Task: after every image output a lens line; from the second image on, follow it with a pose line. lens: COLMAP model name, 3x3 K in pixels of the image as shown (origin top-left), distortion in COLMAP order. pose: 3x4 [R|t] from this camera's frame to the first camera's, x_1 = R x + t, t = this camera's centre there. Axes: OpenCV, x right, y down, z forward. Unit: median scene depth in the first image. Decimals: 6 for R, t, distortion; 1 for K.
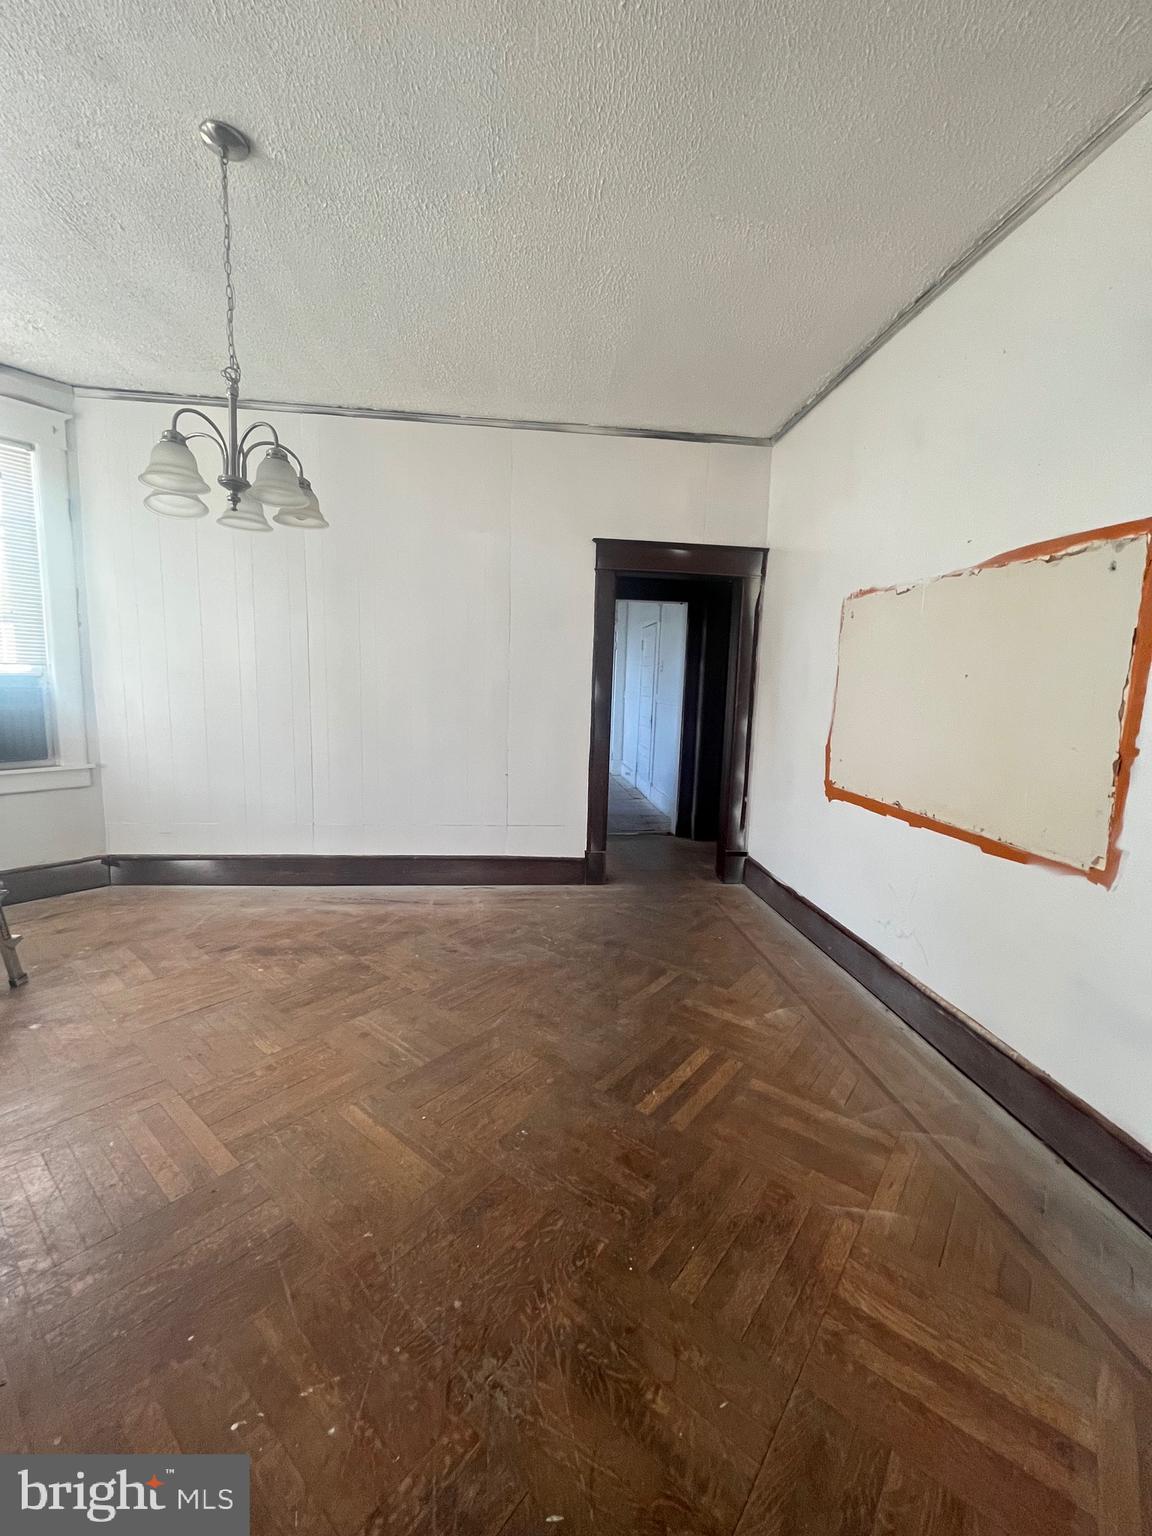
lens RADIAL K [[619.5, 0, 575.5], [0, 619.5, 766.8], [0, 0, 1]] dist [-0.003995, -0.000972]
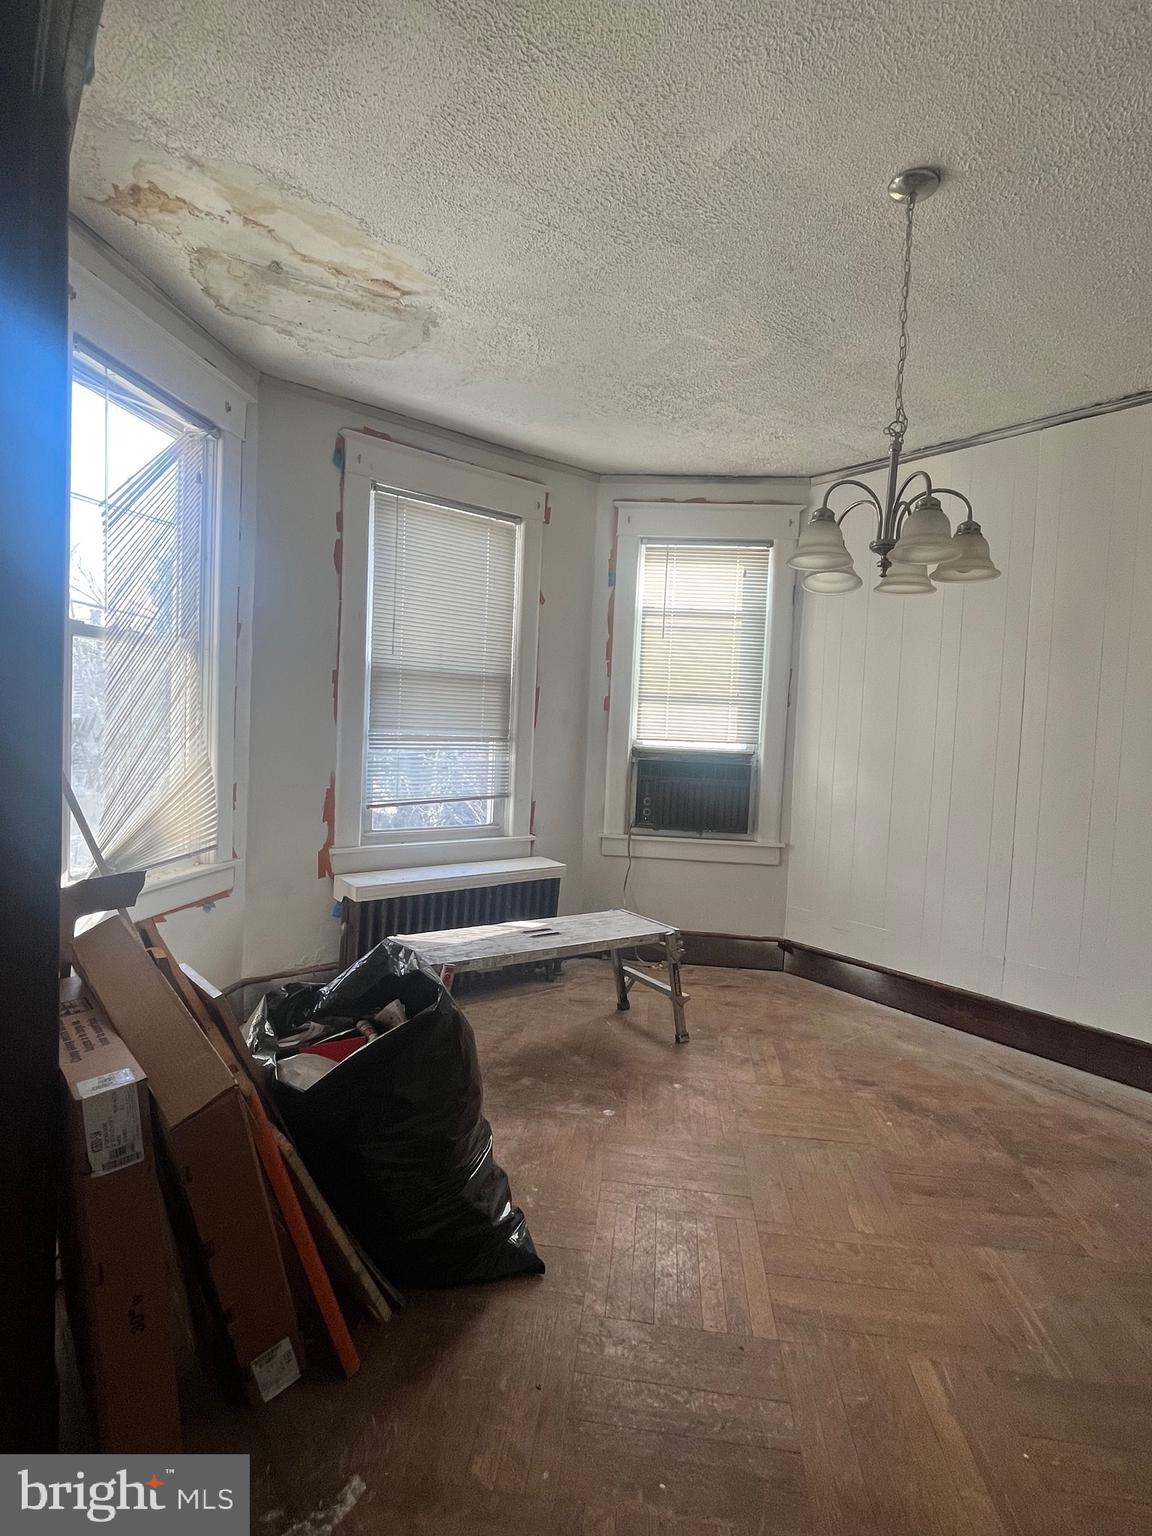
lens RADIAL K [[777.8, 0, 577.0], [0, 777.8, 768.8], [0, 0, 1]] dist [-0.001088, -0.002075]
pose [[0.539972, 0.036125, -0.840908, 0.100952], [-0.142025, 0.988663, -0.048727, -0.019207], [0.829614, 0.145741, 0.538981, 0.053868]]
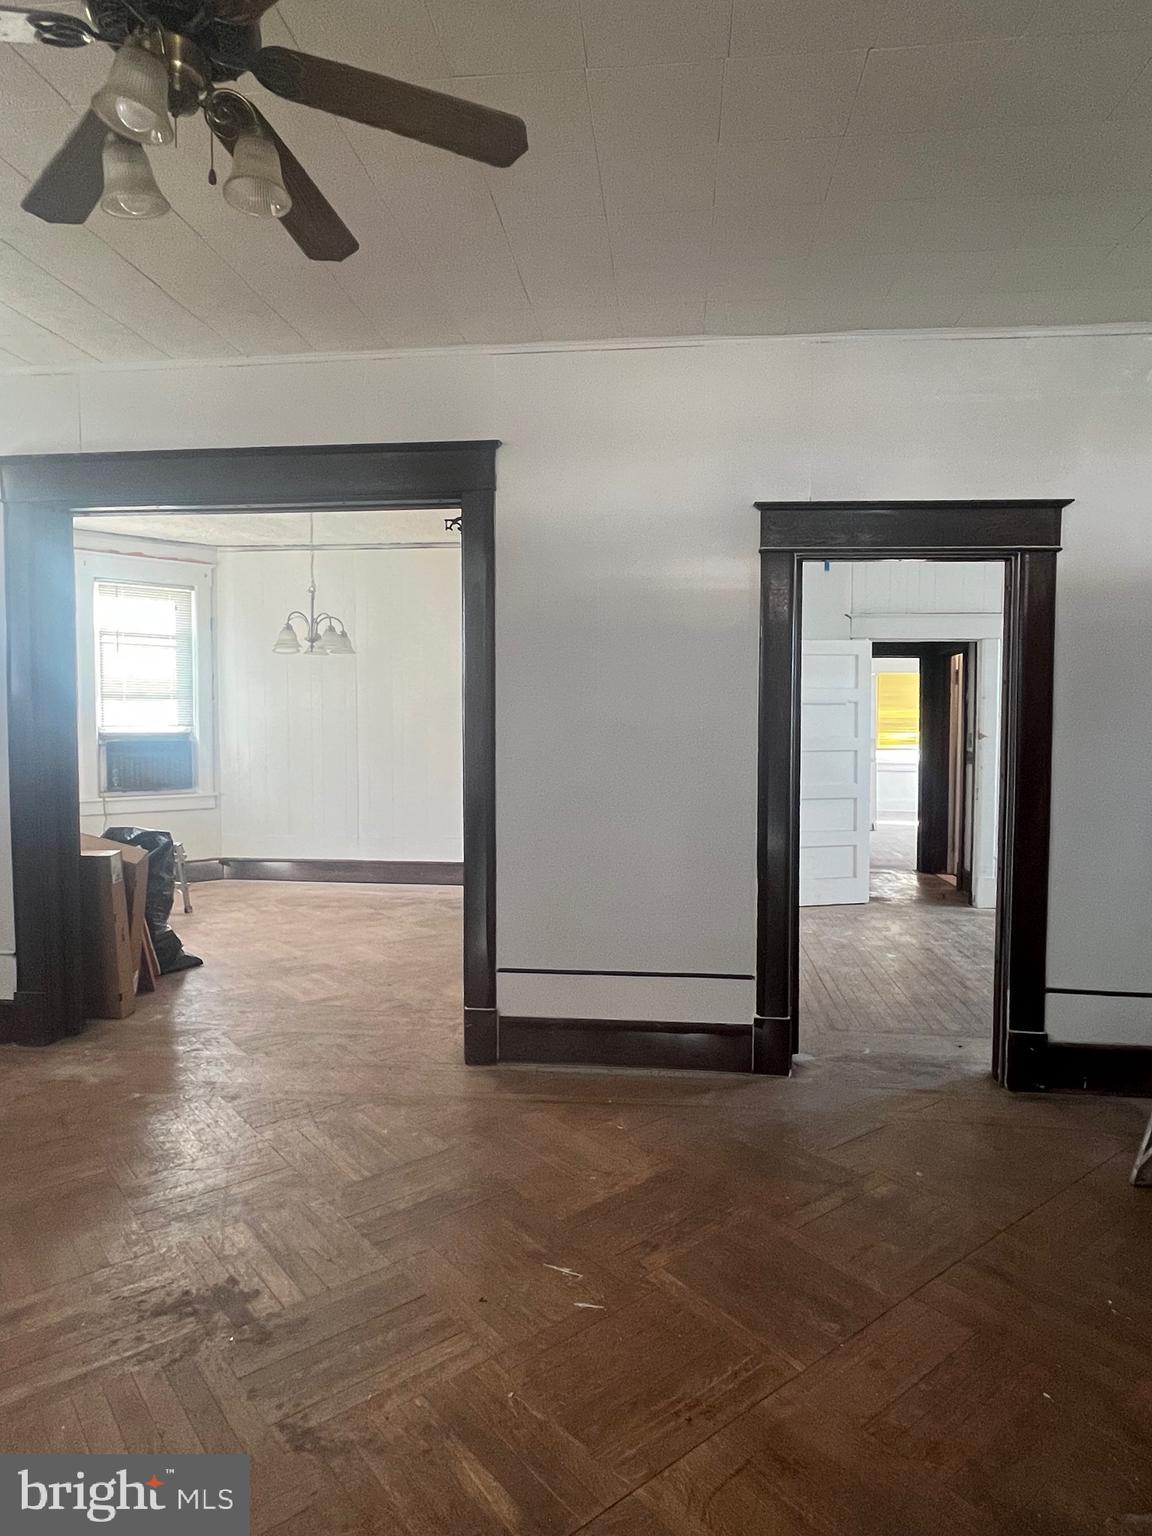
lens RADIAL K [[924.8, 0, 571.2], [0, 924.8, 771.3], [0, 0, 1]] dist [0.000353, 0.000430]
pose [[0.976351, -0.016694, -0.215548, 0.638233], [-0.002206, 0.996193, -0.087150, 0.169058], [0.216182, 0.085565, 0.972597, -1.193766]]
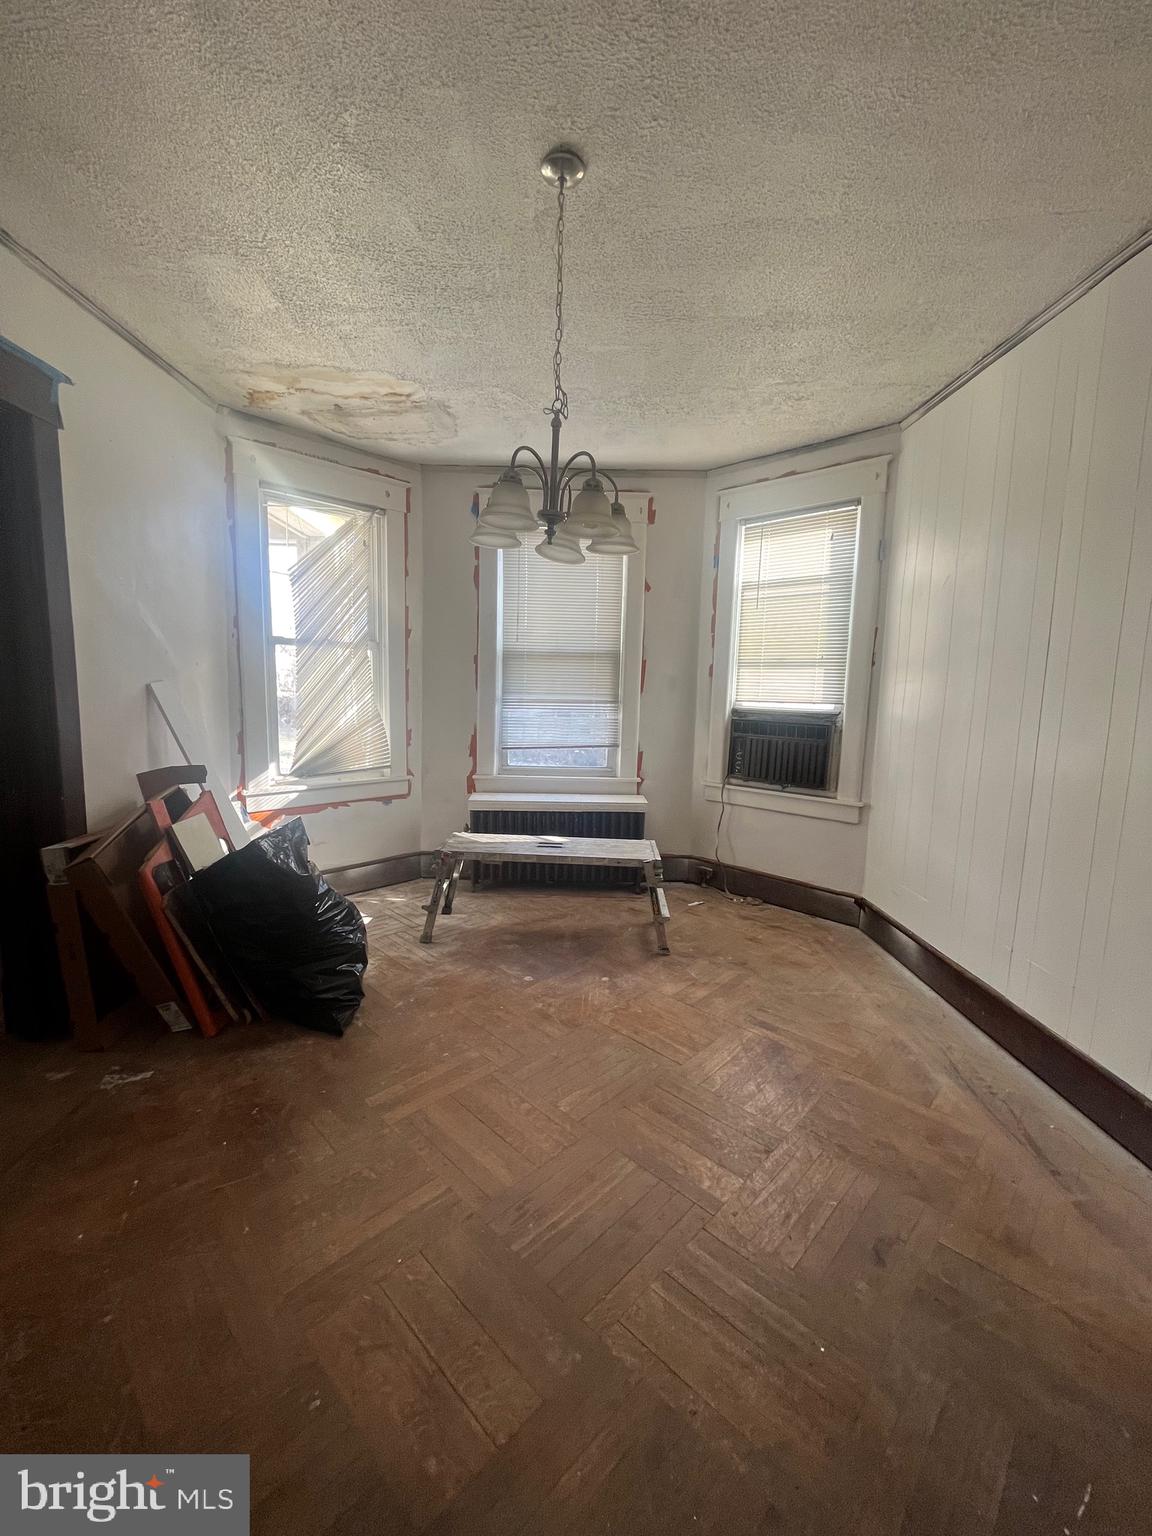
lens RADIAL K [[619.5, 0, 576.0], [0, 619.5, 766.9], [0, 0, 1]] dist [-0.003995, -0.000972]
pose [[-0.086828, 0.092880, -0.991884, 0.306617], [-0.163681, 0.980784, 0.106169, -0.116854], [0.982685, 0.171571, -0.069957, 0.774739]]
